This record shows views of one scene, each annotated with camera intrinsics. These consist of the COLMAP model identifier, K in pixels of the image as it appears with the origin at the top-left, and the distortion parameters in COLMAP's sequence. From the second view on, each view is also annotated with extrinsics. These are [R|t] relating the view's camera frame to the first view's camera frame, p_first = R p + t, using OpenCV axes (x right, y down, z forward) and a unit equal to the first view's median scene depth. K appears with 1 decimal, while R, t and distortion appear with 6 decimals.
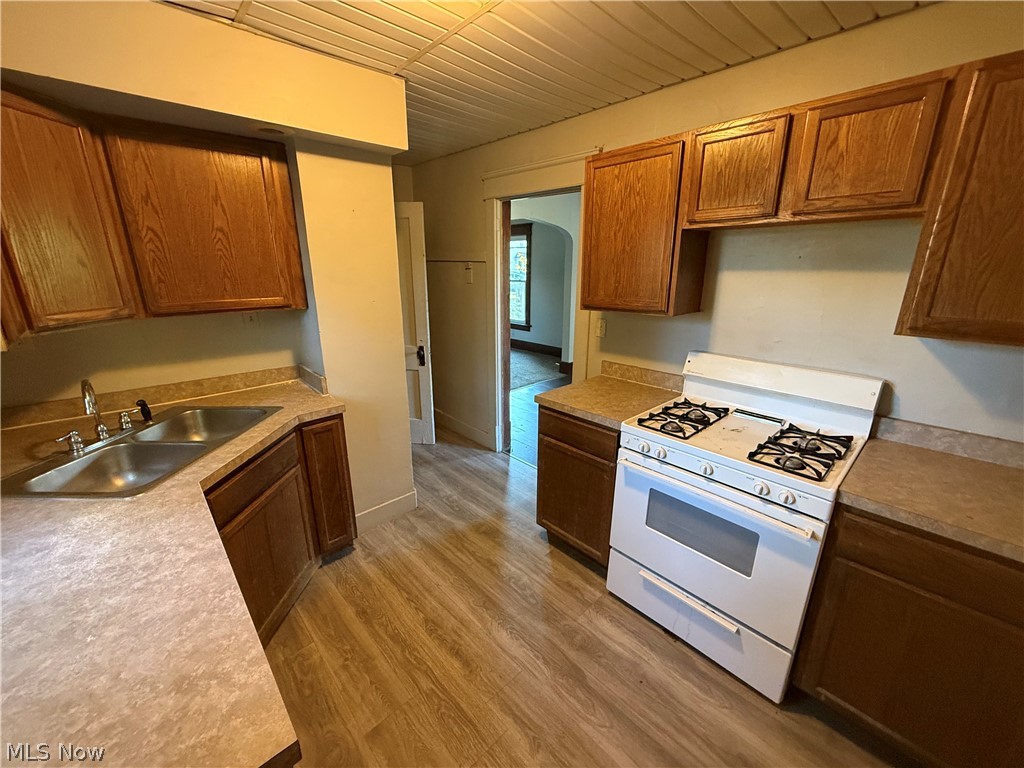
lens RADIAL K [[407.2, 0, 510.6], [0, 407.2, 382.7], [0, 0, 1]] dist [0.001187, -0.000195]
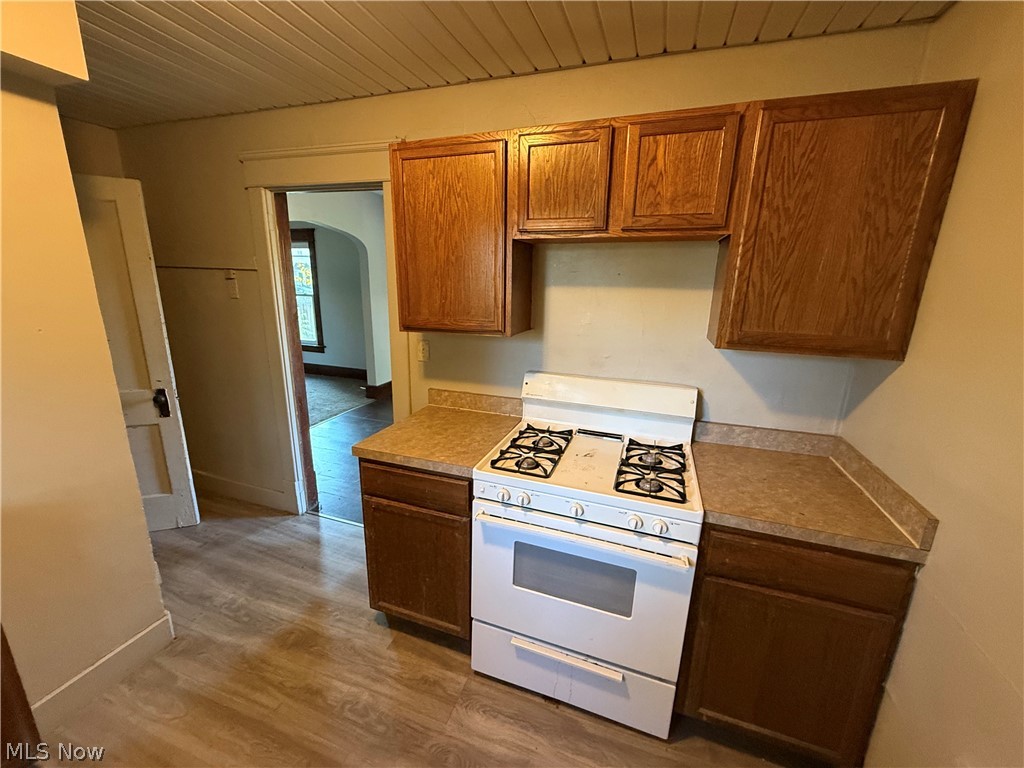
lens RADIAL K [[407.2, 0, 510.6], [0, 407.2, 382.7], [0, 0, 1]] dist [0.001187, -0.000195]
pose [[0.884324, -0.094343, 0.457242, -0.016821], [0.109202, 0.994001, -0.006108, -0.056183], [-0.453923, 0.055333, 0.889321, 0.210541]]
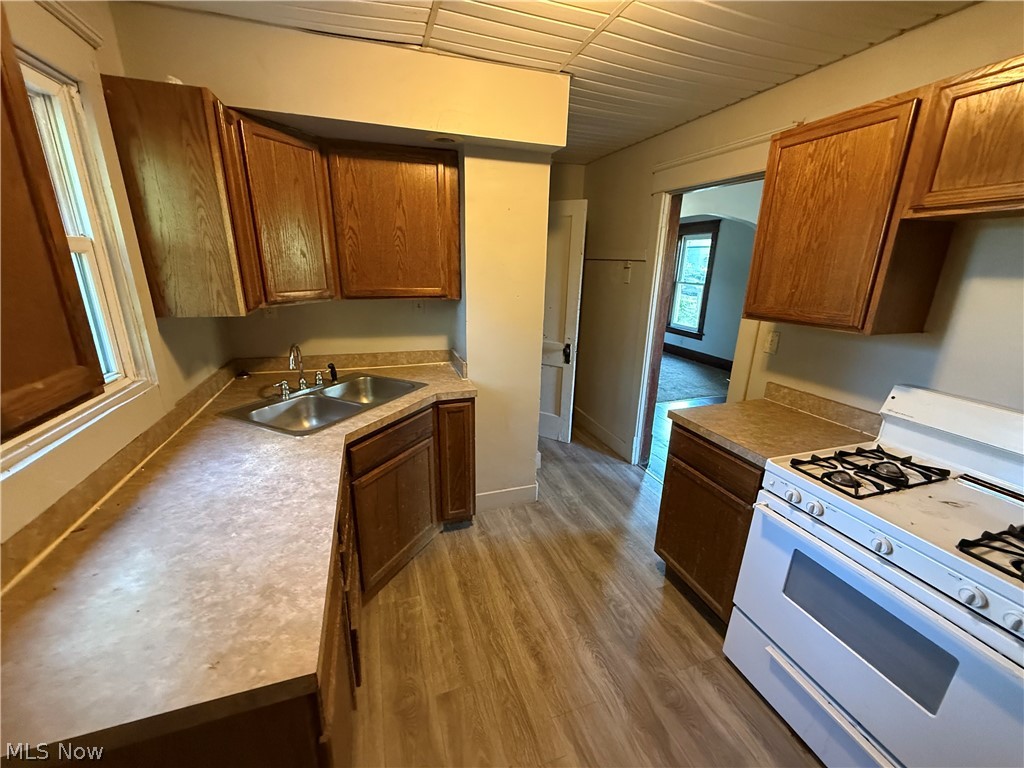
lens RADIAL K [[407.2, 0, 510.6], [0, 407.2, 382.7], [0, 0, 1]] dist [0.001187, -0.000195]
pose [[0.912060, 0.133473, -0.387725, 0.092366], [-0.133361, 0.990691, 0.027332, -0.006852], [0.387764, 0.026779, 0.921370, 0.044951]]
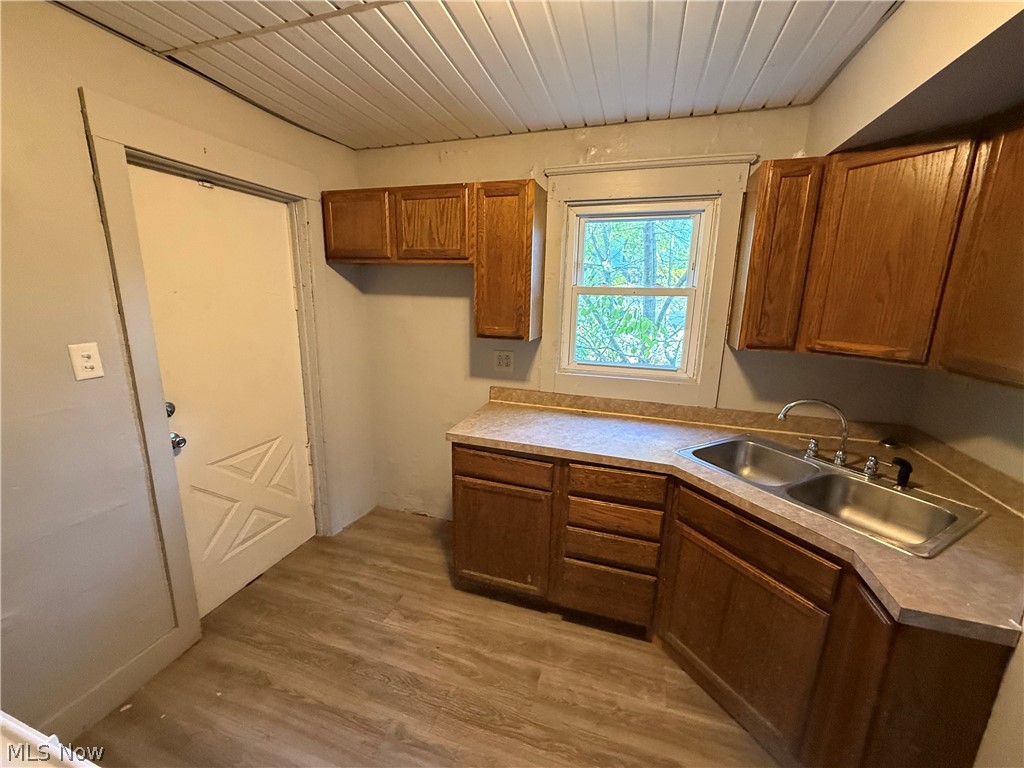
lens RADIAL K [[407.2, 0, 510.6], [0, 407.2, 382.7], [0, 0, 1]] dist [0.001187, -0.000195]
pose [[-0.870641, 0.087009, -0.484164, 0.174108], [-0.161044, 0.879581, 0.447664, -0.310737], [0.464812, 0.467726, -0.751786, 1.071556]]
